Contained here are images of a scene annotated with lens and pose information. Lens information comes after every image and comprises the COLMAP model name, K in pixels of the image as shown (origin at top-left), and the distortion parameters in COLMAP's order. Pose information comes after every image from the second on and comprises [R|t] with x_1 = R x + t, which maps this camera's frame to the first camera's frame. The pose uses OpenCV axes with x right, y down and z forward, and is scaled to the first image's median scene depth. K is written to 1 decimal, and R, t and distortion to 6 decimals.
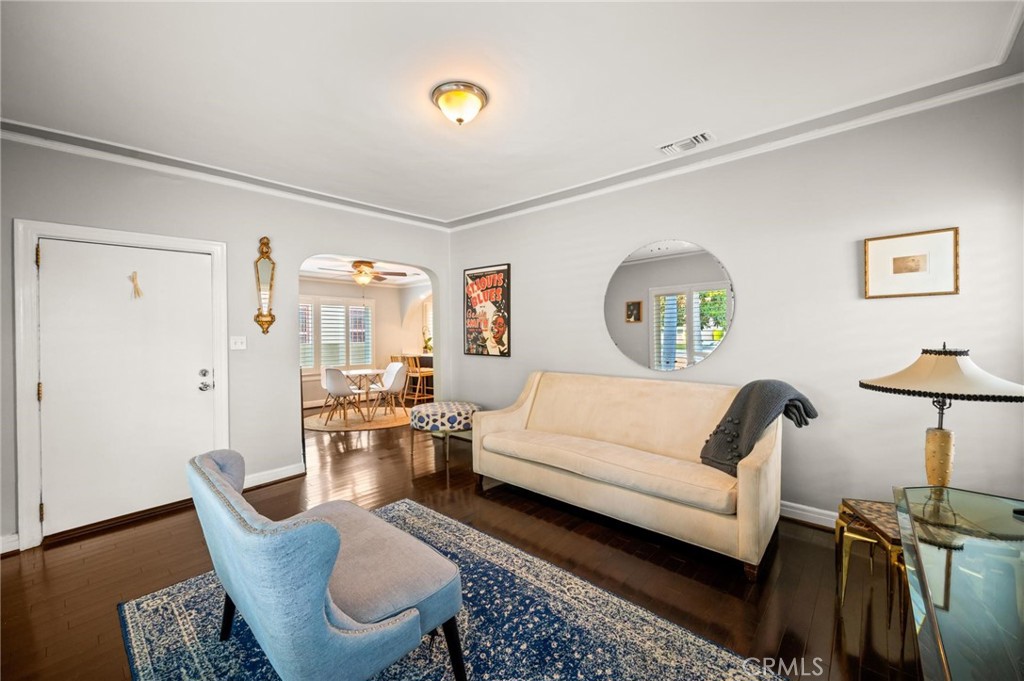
lens RADIAL K [[406.9, 0, 511.3], [0, 406.9, 336.1], [0, 0, 1]] dist [0.001177, -0.000163]
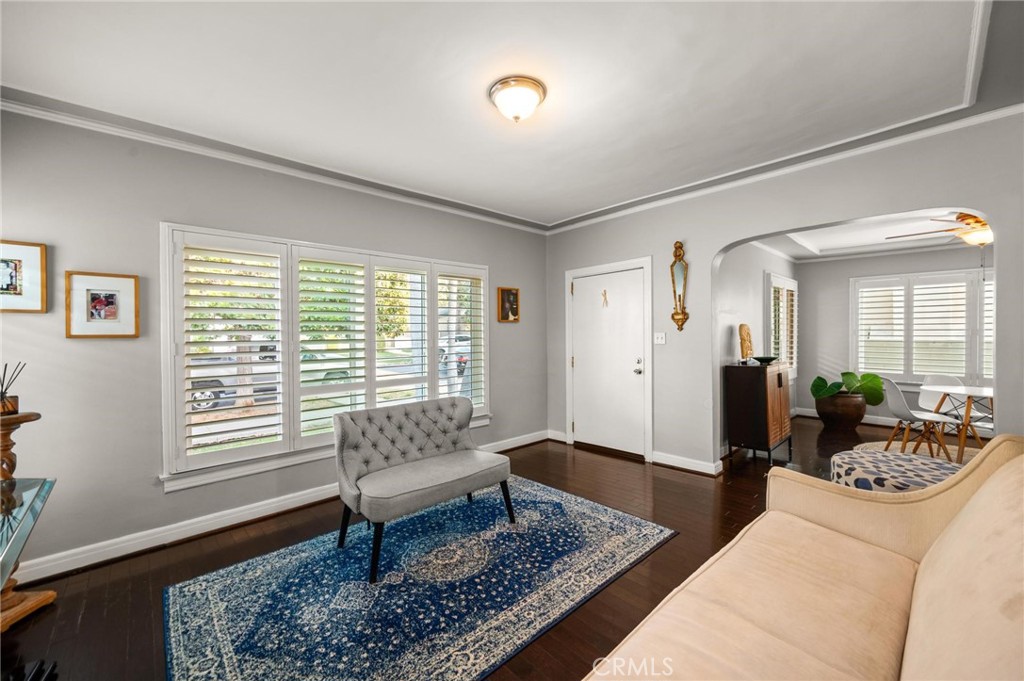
lens RADIAL K [[406.9, 0, 511.3], [0, 406.9, 336.1], [0, 0, 1]] dist [0.001177, -0.000163]
pose [[-0.091682, 0.022989, -0.995523, 0.521634], [0.006399, 0.999726, 0.022497, -0.018113], [0.995768, -0.004308, -0.091804, 0.656650]]
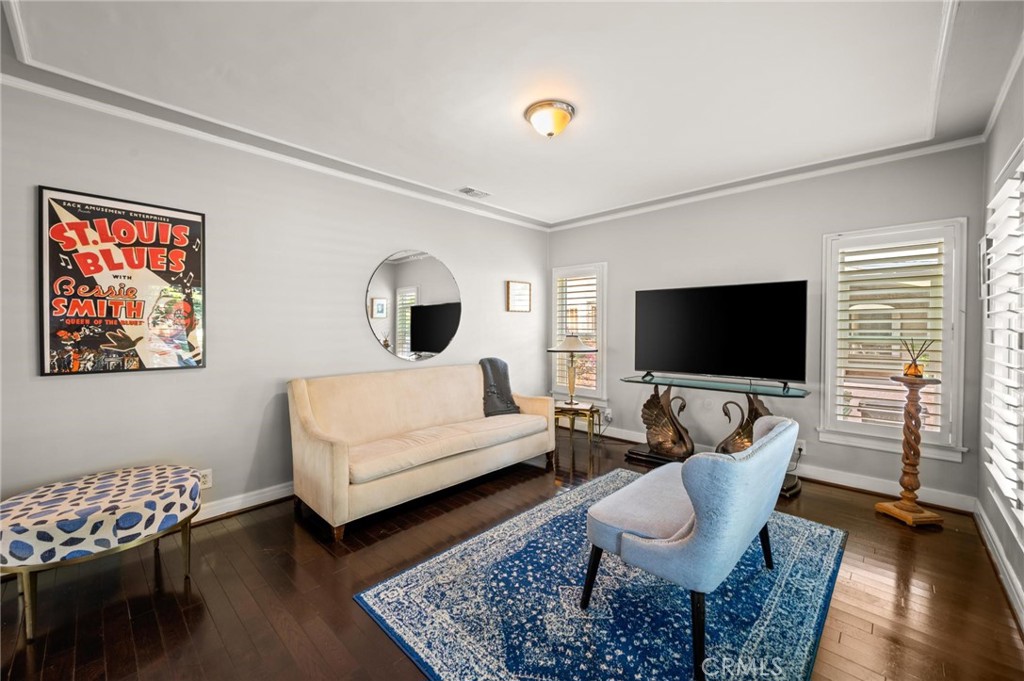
lens RADIAL K [[406.9, 0, 511.3], [0, 406.9, 336.1], [0, 0, 1]] dist [0.001177, -0.000163]
pose [[0.029384, -0.009264, 0.999525, -0.757111], [0.012706, 0.999880, 0.008893, 0.005464], [-0.999487, 0.012439, 0.029499, 0.659712]]
